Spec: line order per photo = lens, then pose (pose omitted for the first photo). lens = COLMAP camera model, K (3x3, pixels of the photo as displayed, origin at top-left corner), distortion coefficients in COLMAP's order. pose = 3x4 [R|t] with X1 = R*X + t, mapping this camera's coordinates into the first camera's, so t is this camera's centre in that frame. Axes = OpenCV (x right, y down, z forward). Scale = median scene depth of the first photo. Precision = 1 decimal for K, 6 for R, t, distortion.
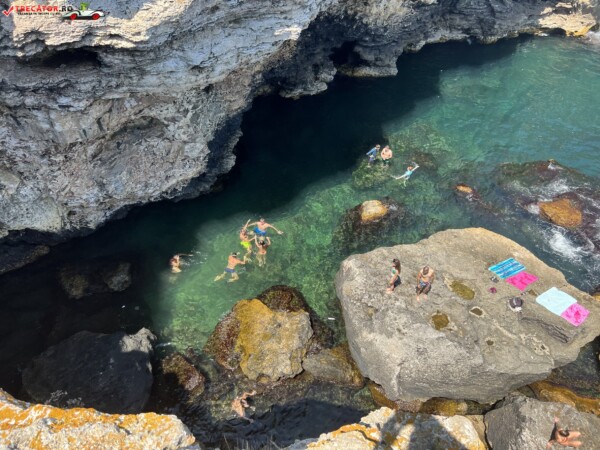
lens RADIAL K [[453.7, 0, 307.5], [0, 453.7, 228.9], [0, 0, 1]] dist [0.056794, -0.061276]
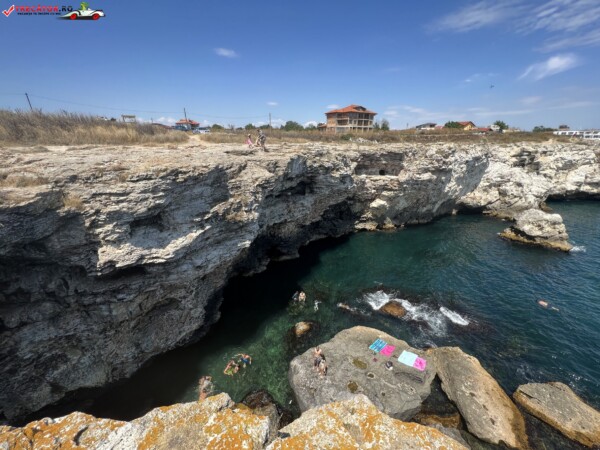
lens RADIAL K [[241.1, 0, 301.7], [0, 241.1, 225.8], [0, 0, 1]] dist [0.000281, 0.000090]
pose [[0.970330, -0.120782, 0.209454, -0.008381], [0.203059, 0.877346, -0.434778, 0.025259], [-0.131250, 0.464410, 0.875841, -0.033647]]
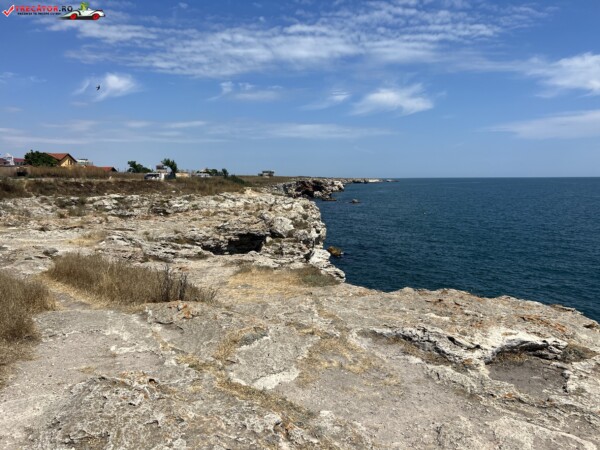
lens RADIAL K [[453.7, 0, 307.6], [0, 453.7, 230.5], [0, 0, 1]] dist [0.056794, -0.061276]
pose [[0.164261, -0.144610, 0.975759, -0.234615], [0.723287, 0.690273, -0.019459, -1.176325], [-0.670726, 0.708951, 0.217979, 0.961860]]
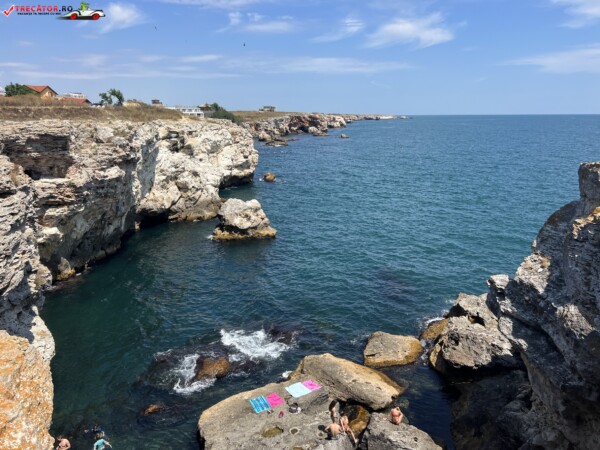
lens RADIAL K [[453.7, 0, 306.9], [0, 453.7, 225.3], [0, 0, 1]] dist [0.056794, -0.061276]
pose [[0.203177, -0.260502, 0.943852, -0.637414], [0.718098, 0.694946, 0.037224, -0.224875], [-0.665624, 0.670215, 0.328263, 0.194712]]
